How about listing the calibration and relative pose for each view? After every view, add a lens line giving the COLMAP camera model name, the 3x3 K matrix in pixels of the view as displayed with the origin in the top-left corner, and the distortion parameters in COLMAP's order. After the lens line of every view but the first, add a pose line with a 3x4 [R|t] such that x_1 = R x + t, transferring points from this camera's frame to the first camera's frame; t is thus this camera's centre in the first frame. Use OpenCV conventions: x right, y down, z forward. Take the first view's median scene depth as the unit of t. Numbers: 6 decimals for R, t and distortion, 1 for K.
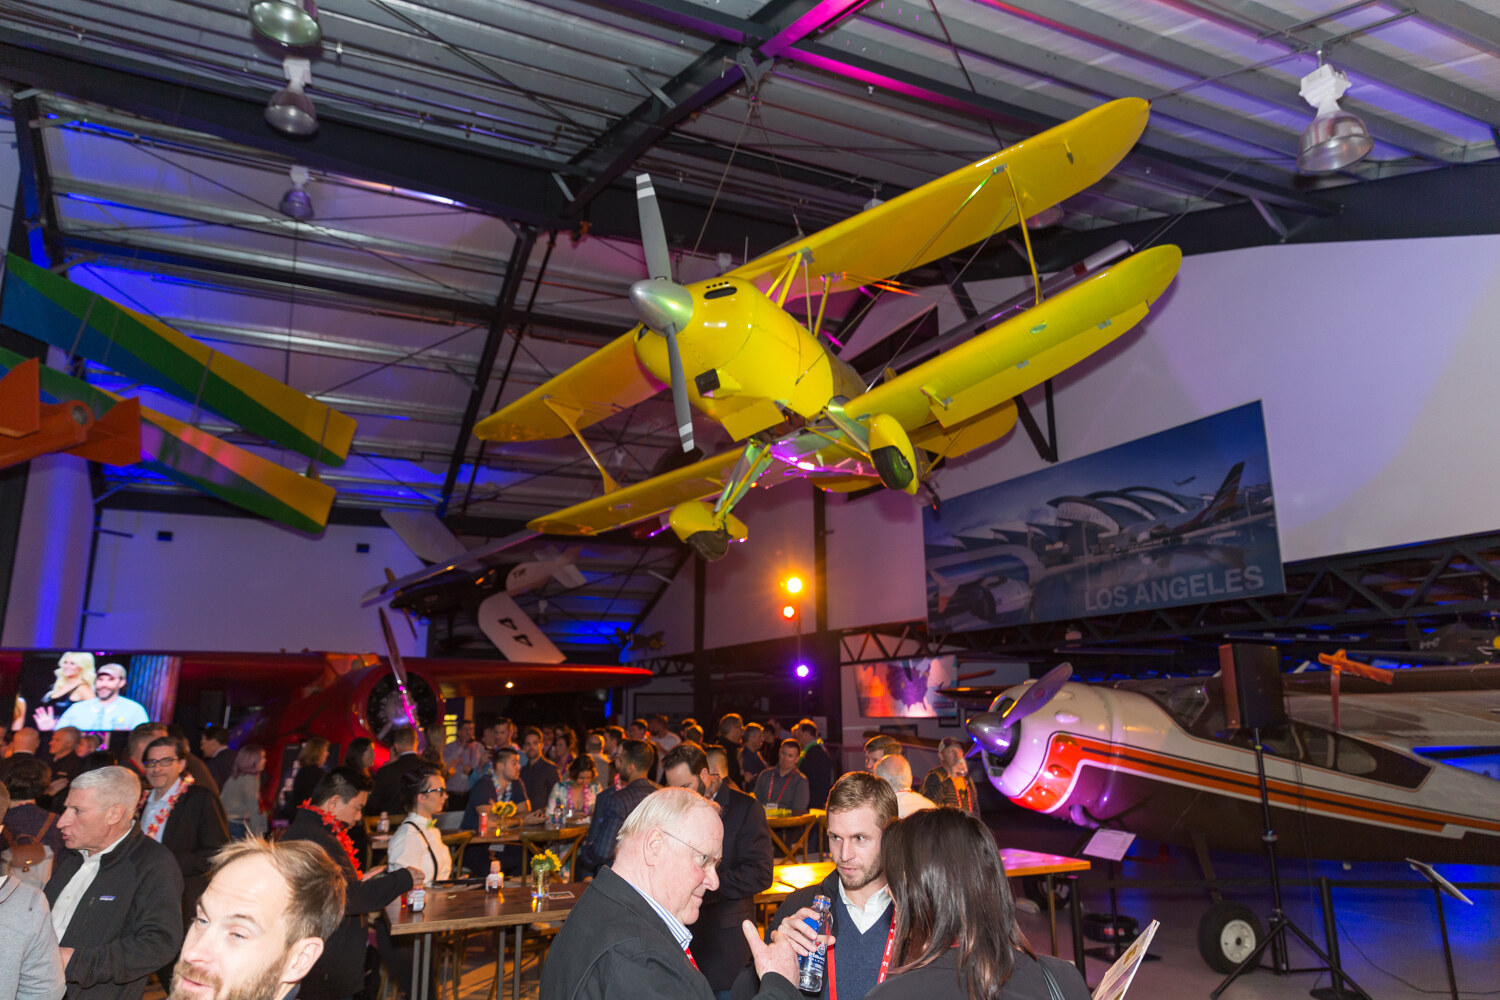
lens RADIAL K [[985.6, 0, 740.6], [0, 985.6, 509.7], [0, 0, 1]] dist [0.010913, 0.001011]
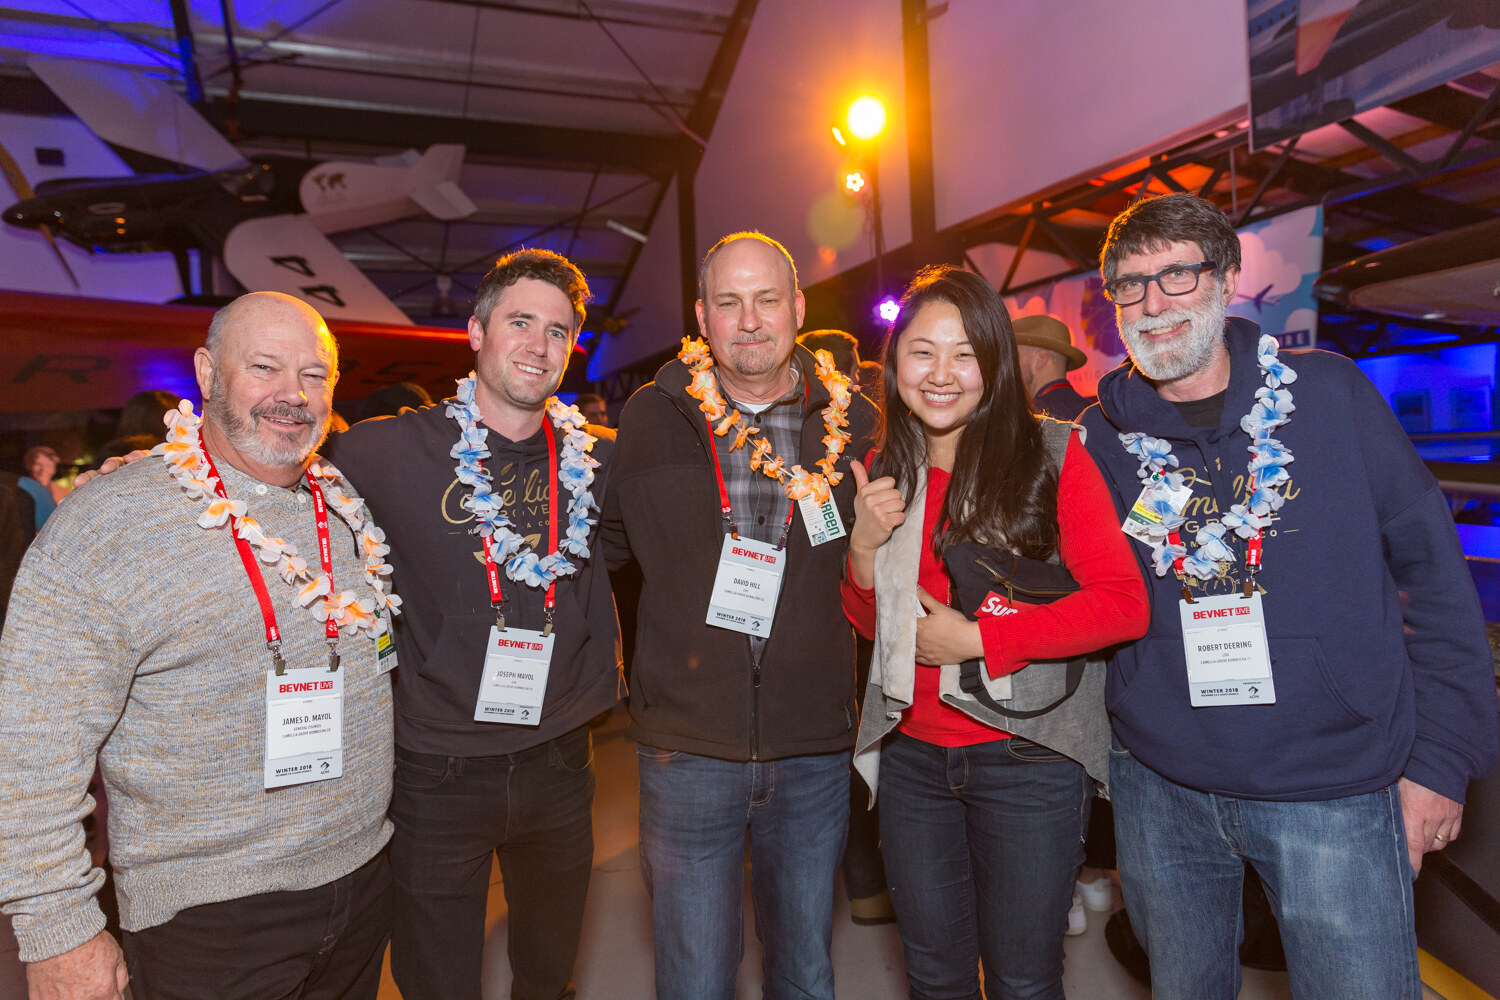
lens RADIAL K [[985.6, 0, 744.1], [0, 985.6, 490.8], [0, 0, 1]] dist [0.010913, 0.001011]
pose [[0.998597, -0.044323, -0.028975, 0.006214], [0.049641, 0.974040, 0.220867, 0.185187], [0.018434, -0.221996, 0.974873, 0.702907]]
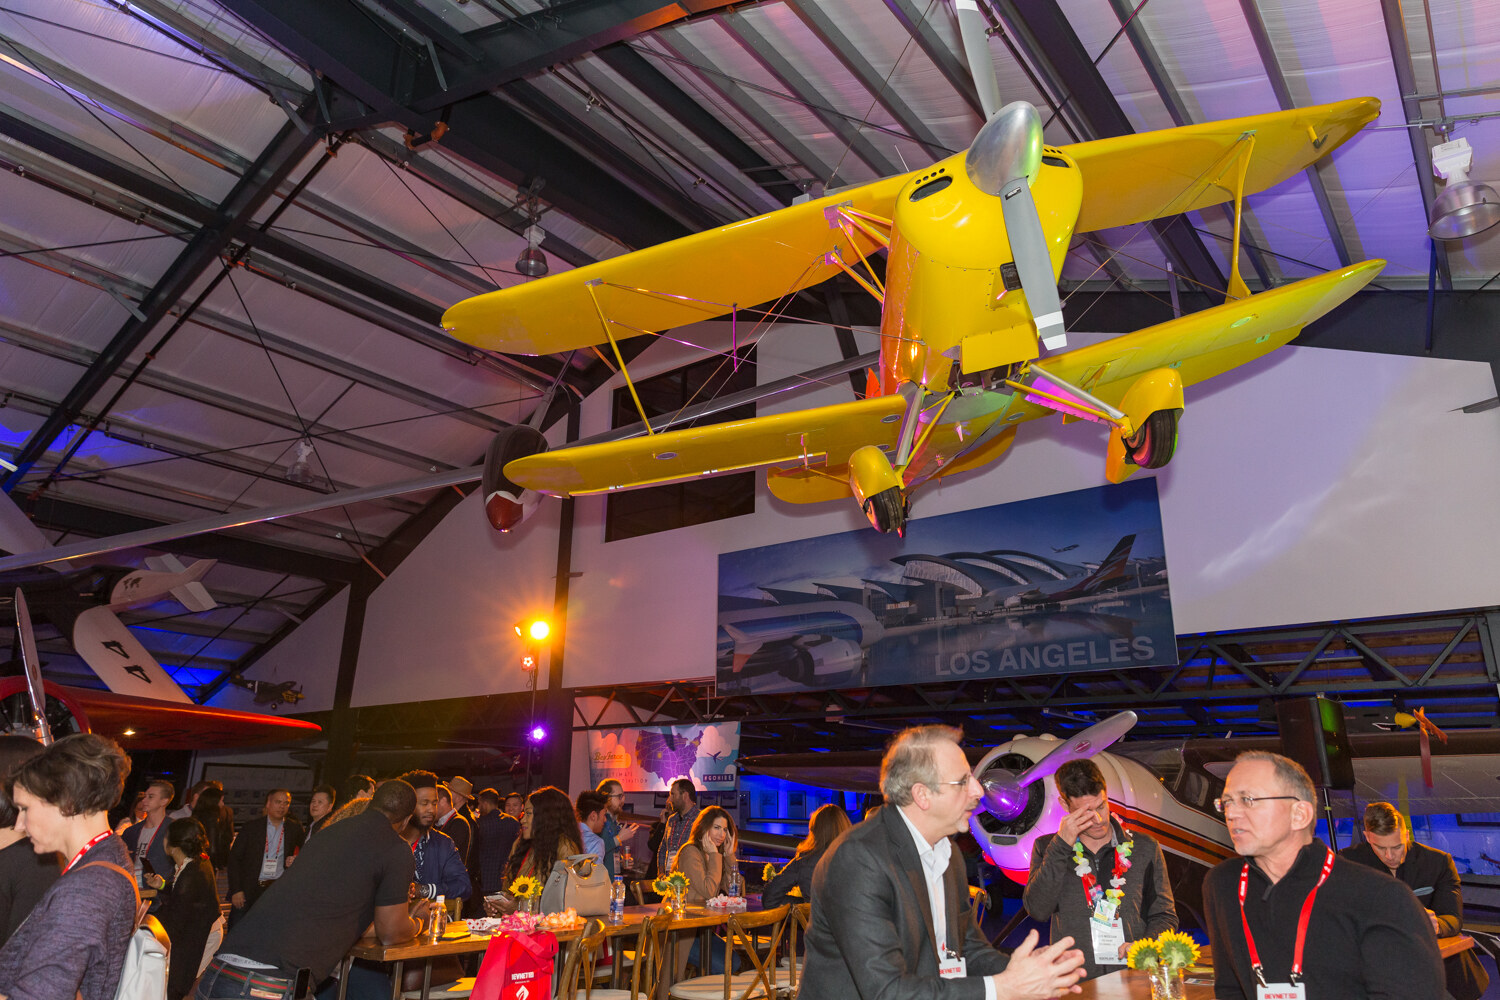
lens RADIAL K [[985.6, 0, 747.3], [0, 985.6, 503.0], [0, 0, 1]] dist [0.010913, 0.001011]
pose [[0.885711, 0.154392, 0.437812, -0.233079], [-0.111276, 0.986191, -0.122659, 0.070236], [-0.450704, 0.059923, 0.890660, 0.213332]]
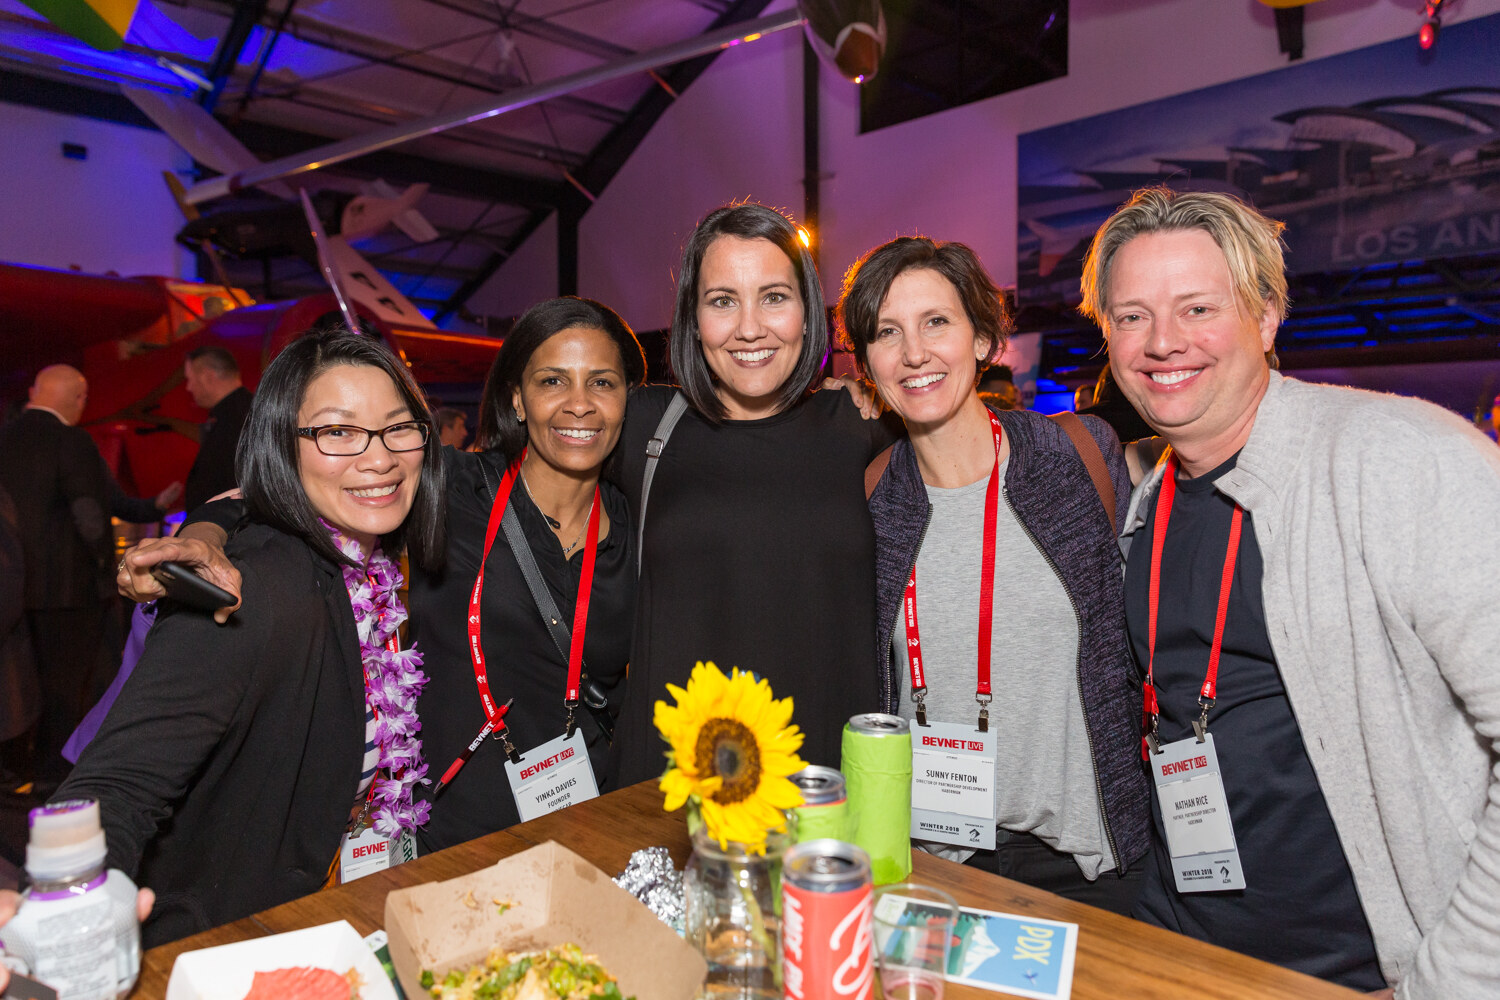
lens RADIAL K [[985.6, 0, 753.0], [0, 985.6, 487.5], [0, 0, 1]] dist [0.010913, 0.001011]
pose [[0.939413, -0.019961, 0.342207, -0.317677], [-0.064395, 0.970254, 0.233370, 0.113544], [-0.336686, -0.241267, 0.910183, 0.380122]]
